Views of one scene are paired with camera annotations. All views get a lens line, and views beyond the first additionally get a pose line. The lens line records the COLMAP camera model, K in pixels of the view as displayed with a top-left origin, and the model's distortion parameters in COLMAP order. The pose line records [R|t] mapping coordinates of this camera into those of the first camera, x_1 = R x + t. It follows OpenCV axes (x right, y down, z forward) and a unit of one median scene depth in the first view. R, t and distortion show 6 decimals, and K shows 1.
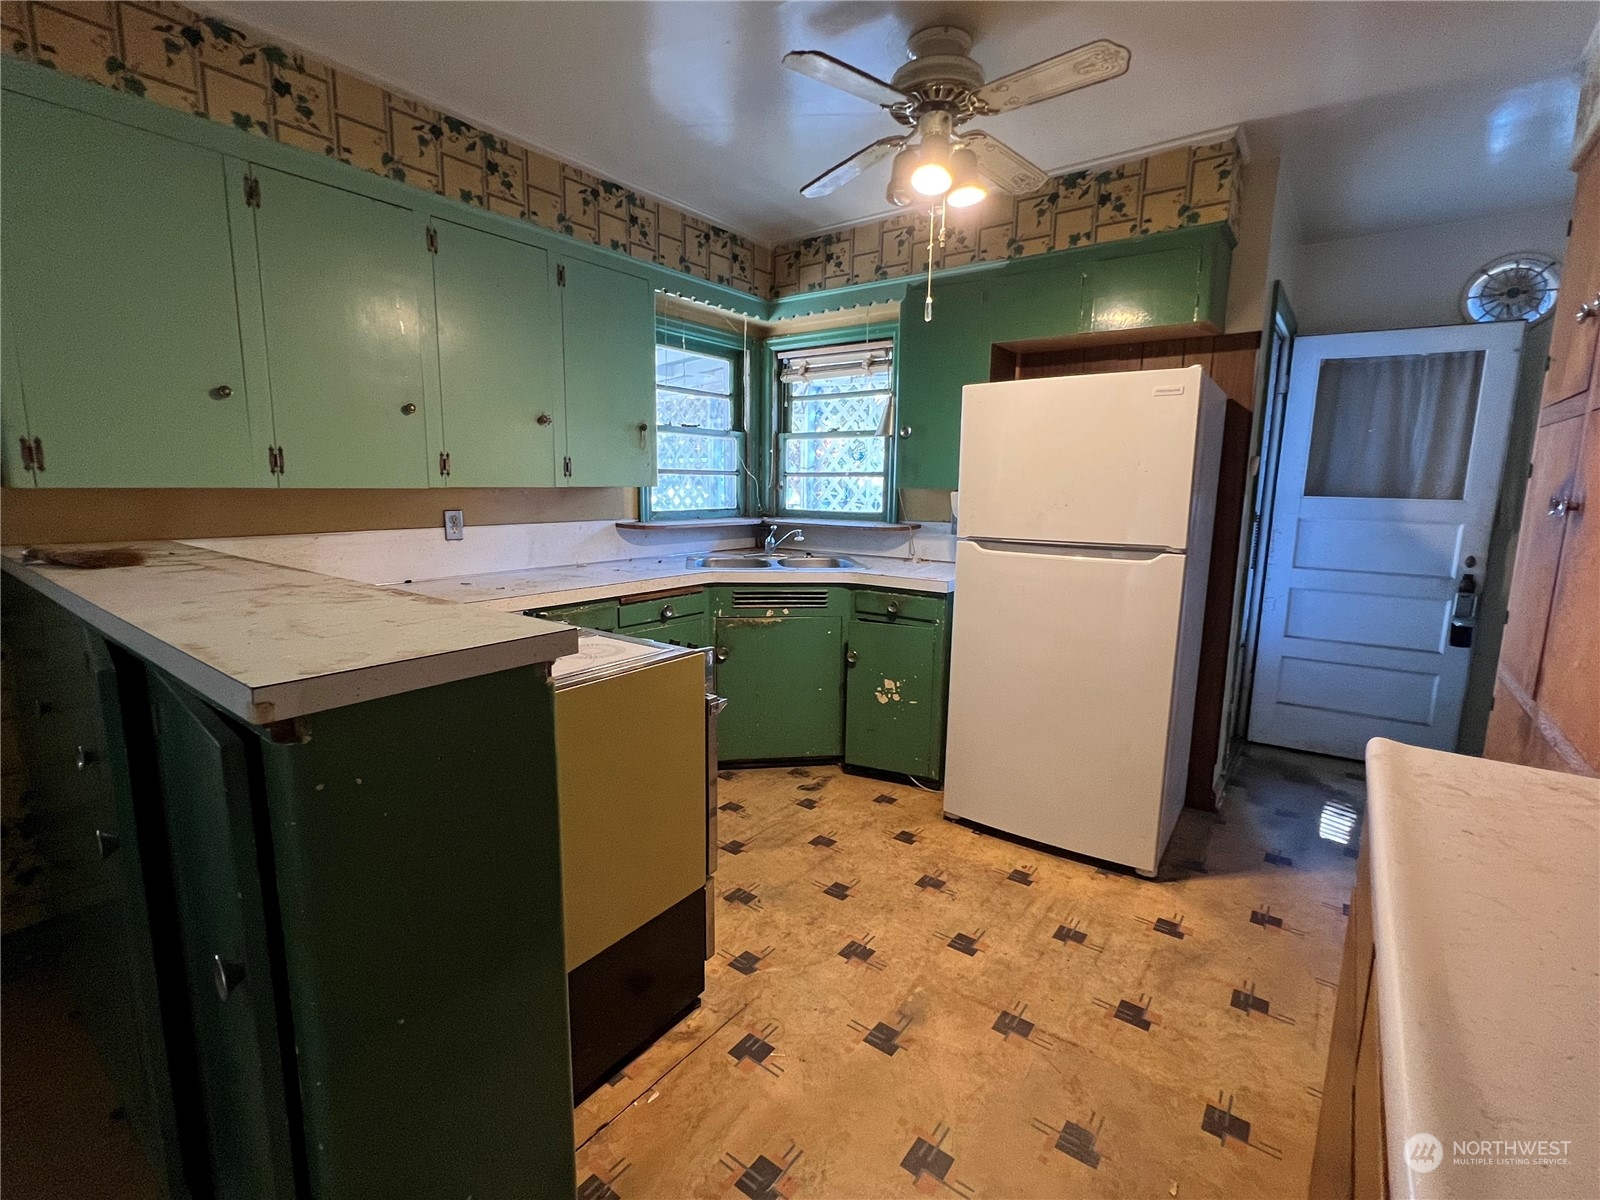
lens RADIAL K [[723.4, 0, 796.3], [0, 723.4, 598.2], [0, 0, 1]] dist [-0.001961, 0.000112]
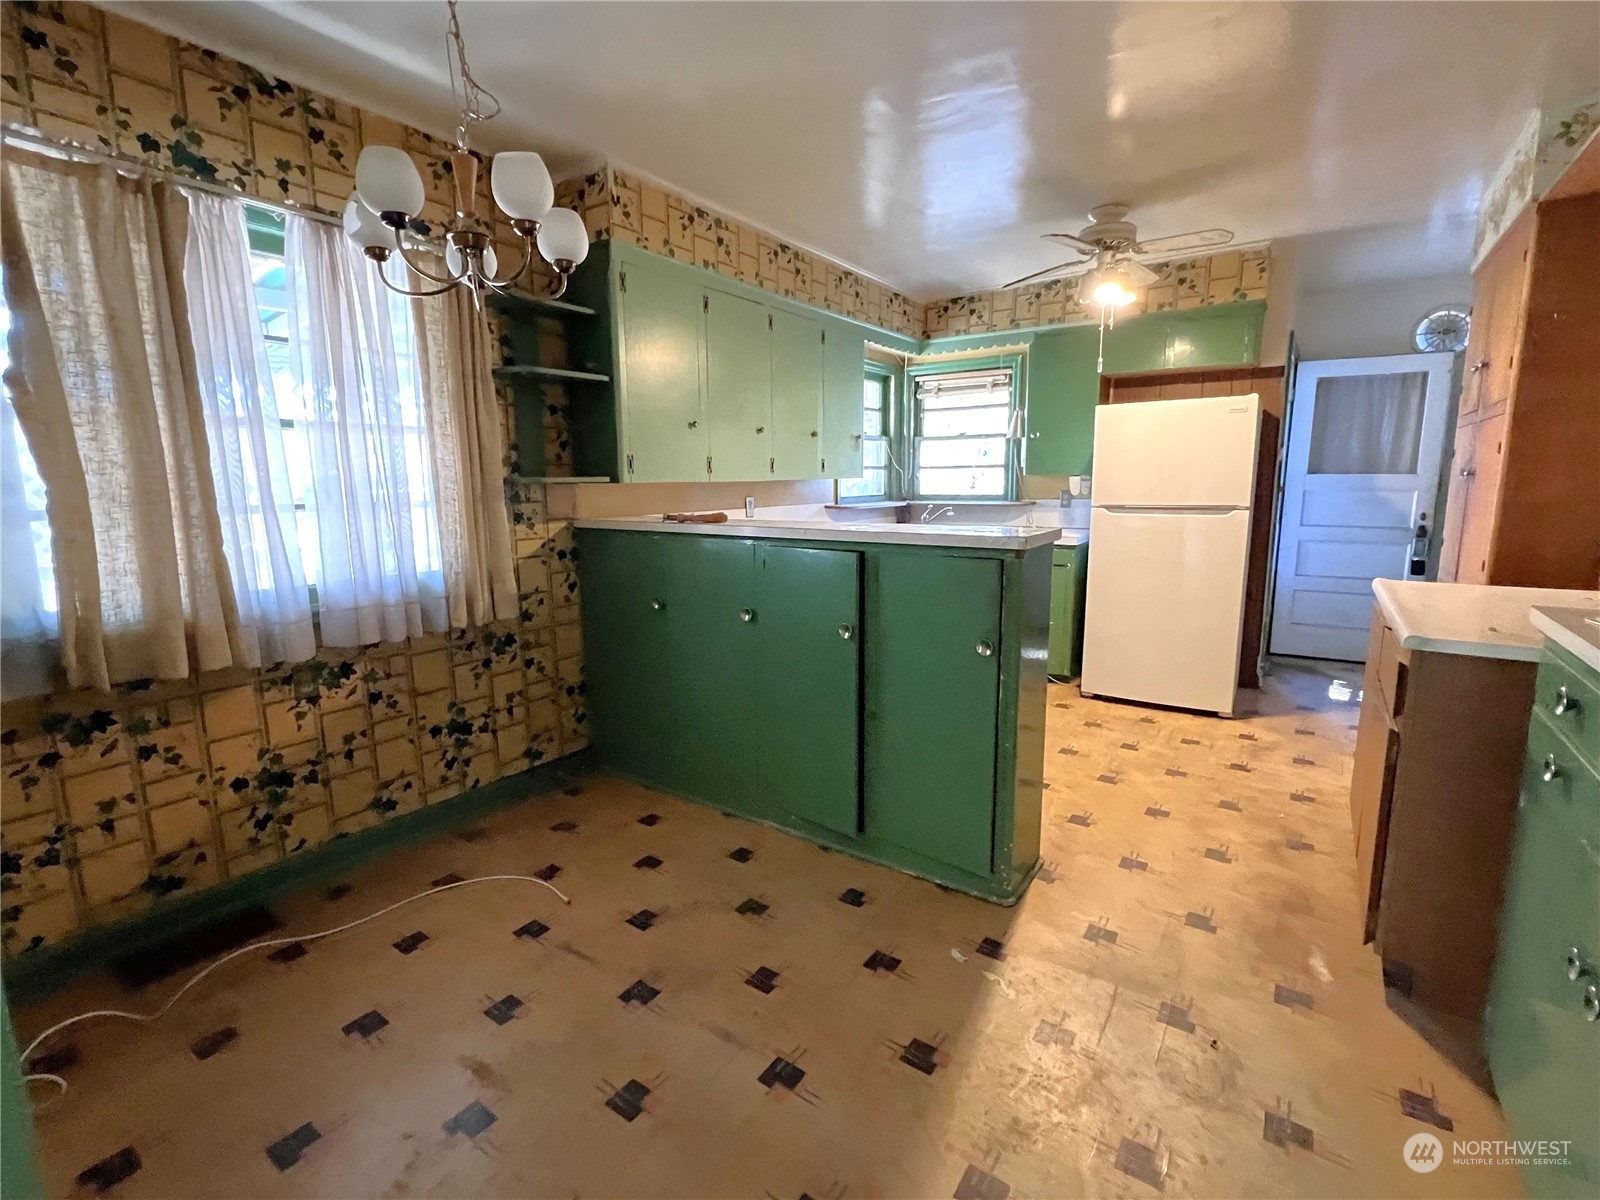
lens RADIAL K [[723.4, 0, 797.6], [0, 723.4, 596.5], [0, 0, 1]] dist [-0.001961, 0.000112]
pose [[0.999119, -0.028724, 0.030583, -0.411505], [0.028616, 0.999583, 0.003952, 0.075850], [-0.030684, -0.003073, 0.999524, -0.458134]]
